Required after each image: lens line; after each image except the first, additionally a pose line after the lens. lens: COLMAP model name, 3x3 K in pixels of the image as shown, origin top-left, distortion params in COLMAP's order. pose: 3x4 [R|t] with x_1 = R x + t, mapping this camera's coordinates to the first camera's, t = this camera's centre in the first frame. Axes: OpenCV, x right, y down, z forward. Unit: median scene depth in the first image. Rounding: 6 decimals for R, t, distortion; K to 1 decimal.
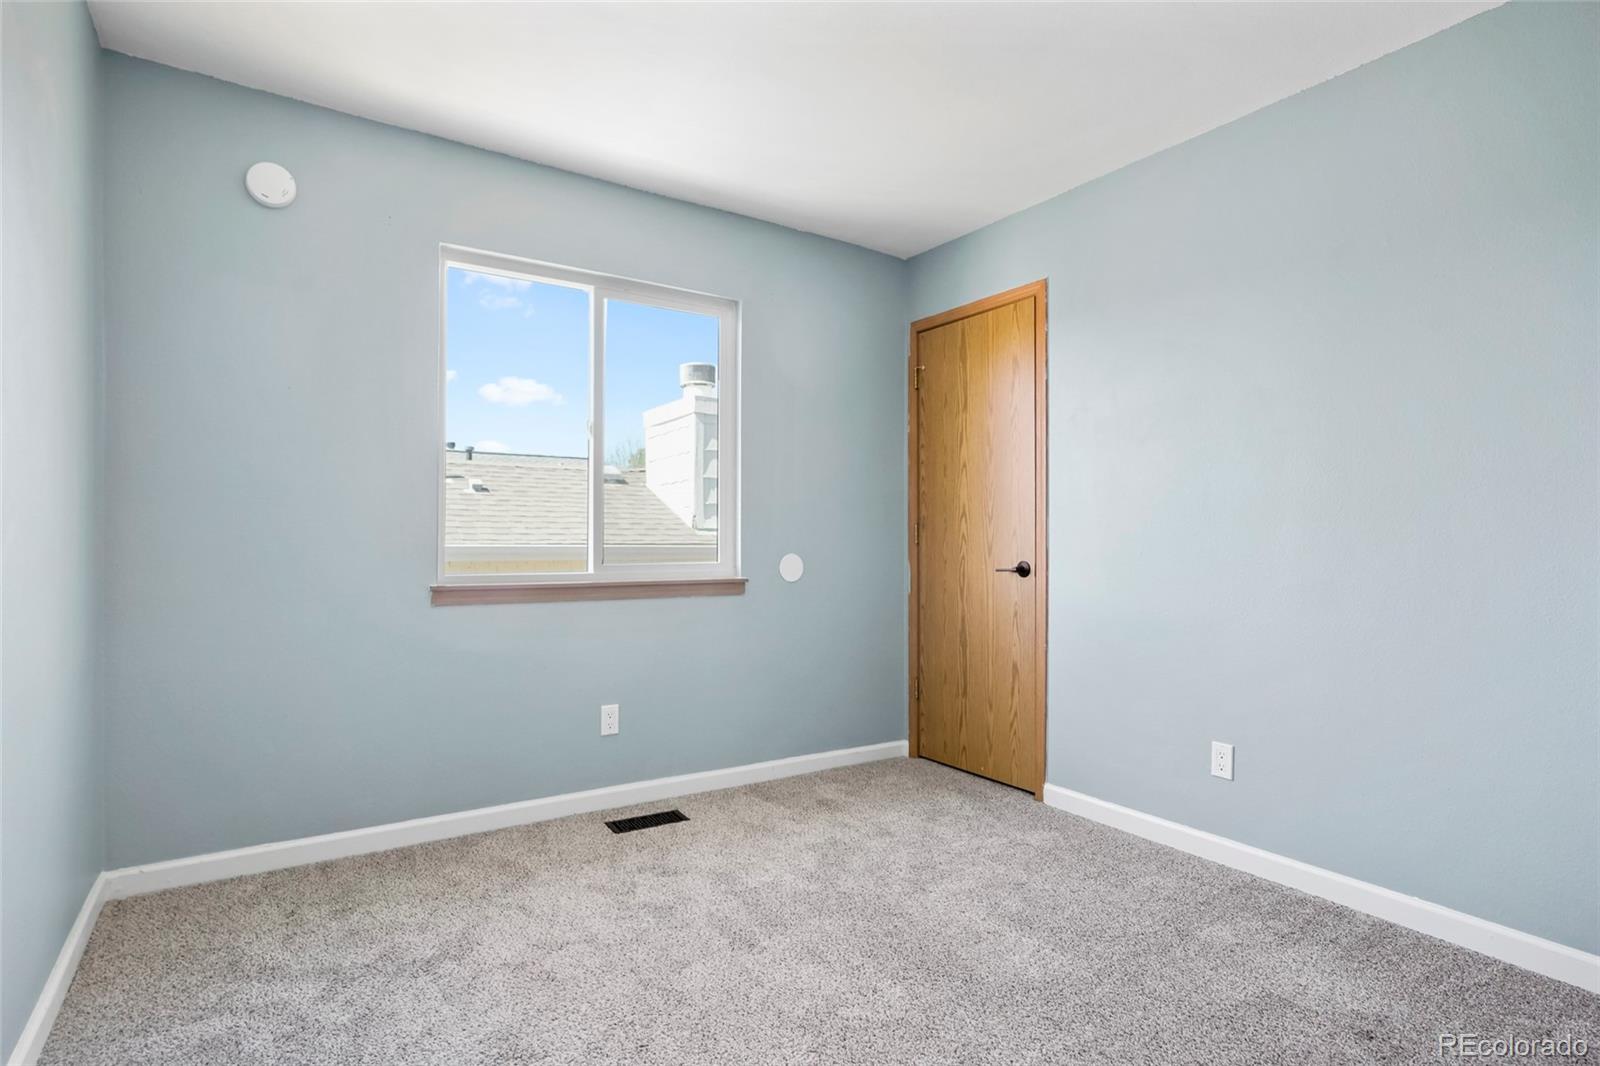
lens RADIAL K [[777.1, 0, 795.3], [0, 777.1, 536.2], [0, 0, 1]] dist [0.003409, 0.000612]
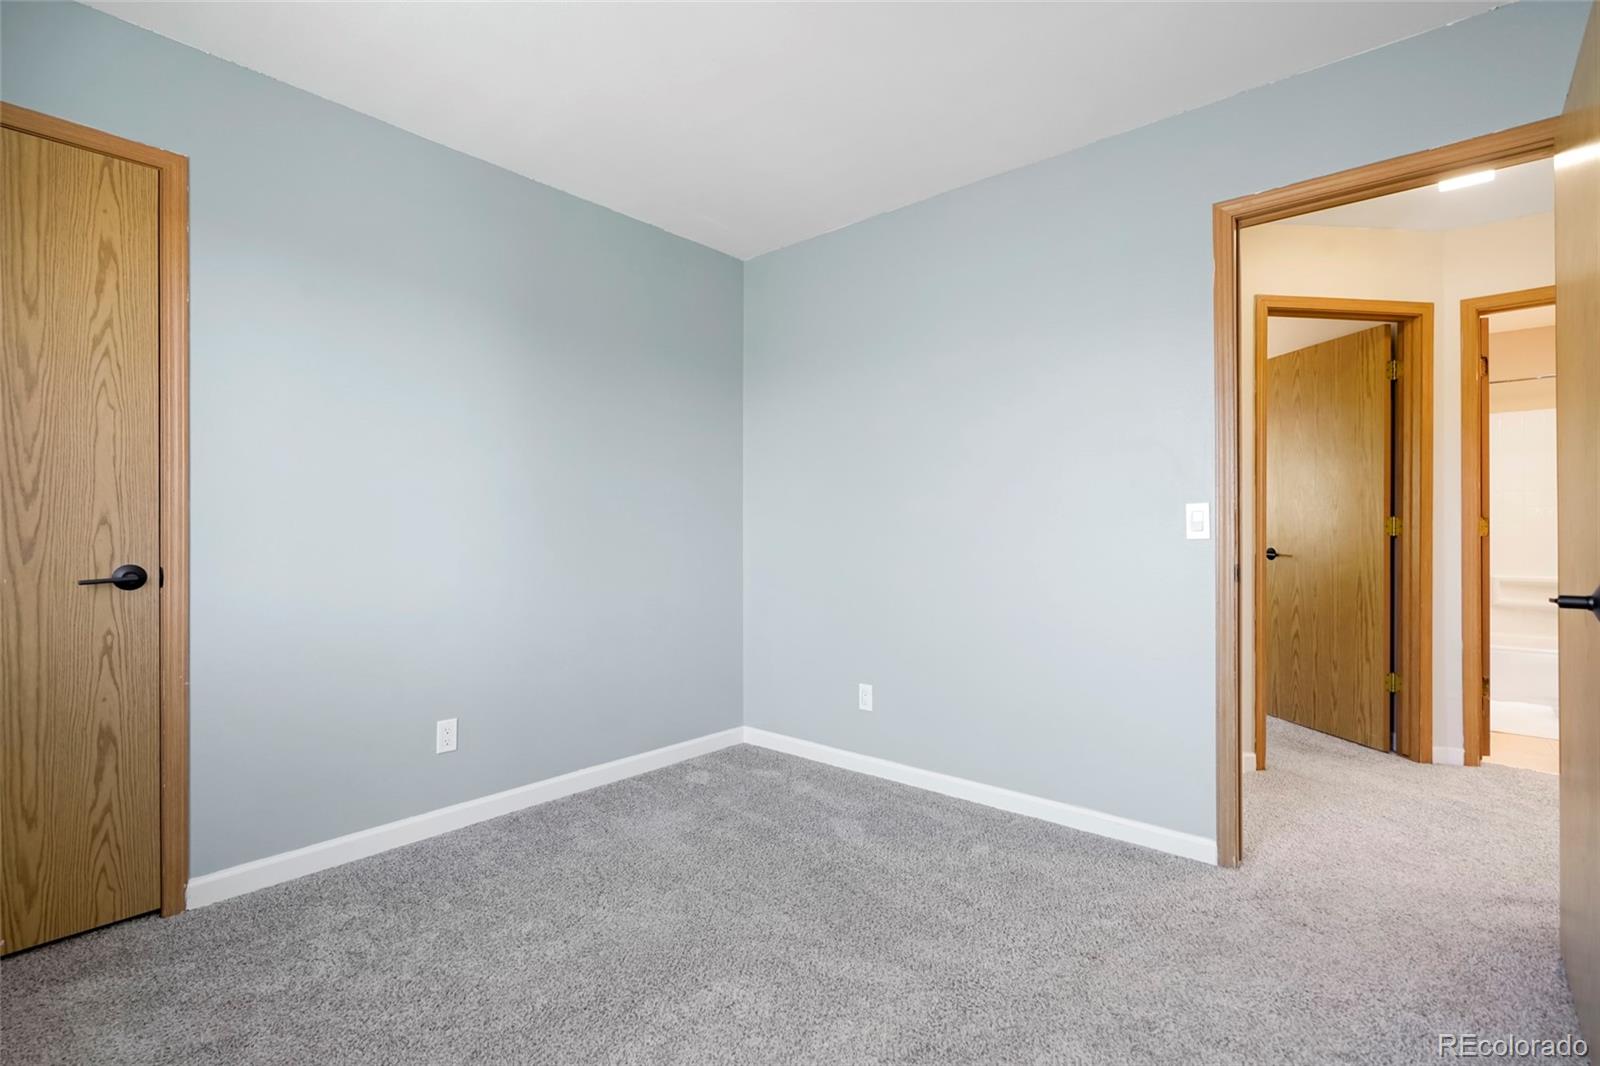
lens RADIAL K [[706.8, 0, 800.0], [0, 706.8, 533.0], [0, 0, 1]] dist [-0.000255, 0.000202]
pose [[-0.234569, -0.001951, 0.972098, -0.412523], [-0.001448, 0.999998, 0.001658, 0.003939], [-0.972098, -0.001019, -0.234571, 0.603286]]
